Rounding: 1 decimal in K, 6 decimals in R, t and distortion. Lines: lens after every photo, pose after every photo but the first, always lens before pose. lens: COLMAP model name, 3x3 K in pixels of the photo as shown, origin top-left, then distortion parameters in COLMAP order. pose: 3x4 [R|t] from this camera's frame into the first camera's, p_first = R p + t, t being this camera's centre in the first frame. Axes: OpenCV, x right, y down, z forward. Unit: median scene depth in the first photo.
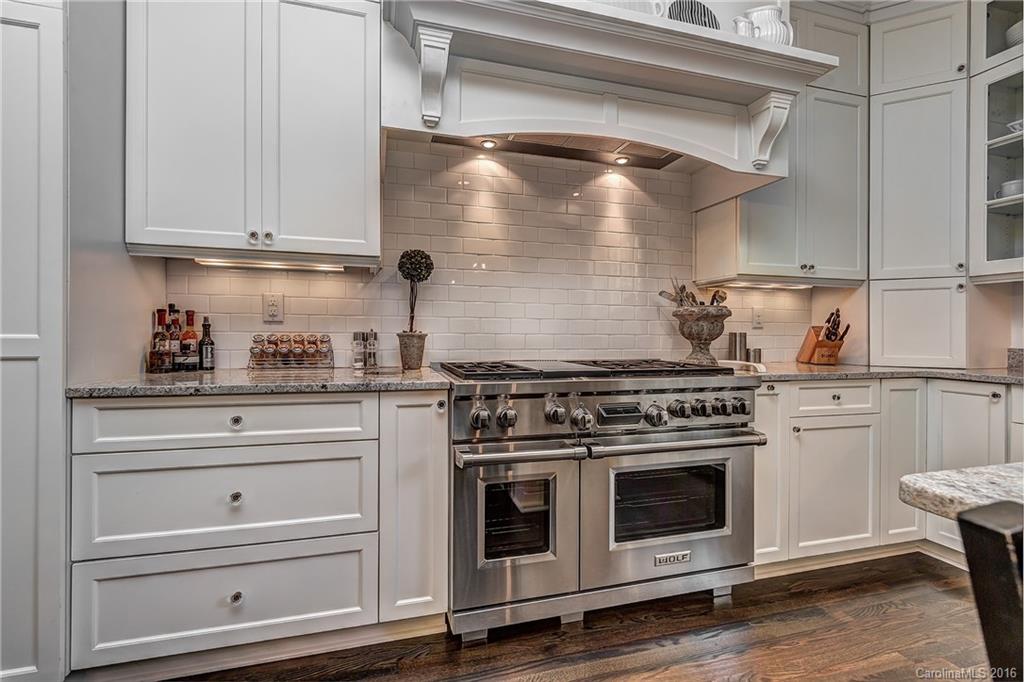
lens RADIAL K [[471.5, 0, 511.8], [0, 471.5, 337.3], [0, 0, 1]] dist [-0.004686, -0.000444]
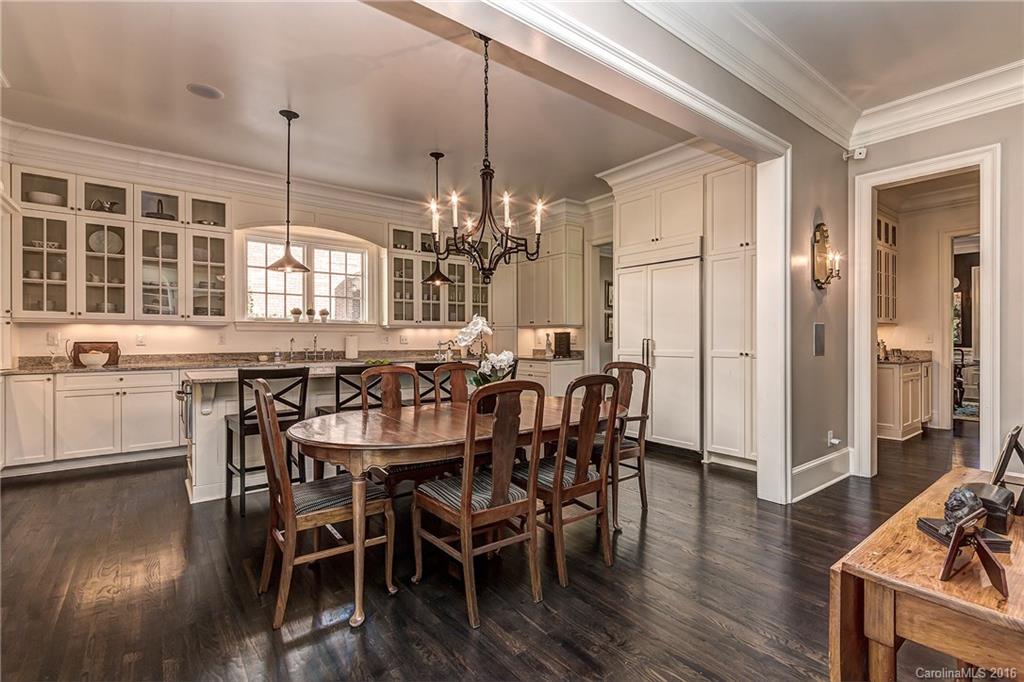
lens RADIAL K [[471.5, 0, 508.2], [0, 471.5, 342.1], [0, 0, 1]] dist [-0.004686, -0.000444]
pose [[-0.357028, -0.006439, 0.934071, -1.380948], [0.008145, 0.999917, 0.010006, -0.037904], [-0.934058, 0.011180, -0.356946, -0.136412]]
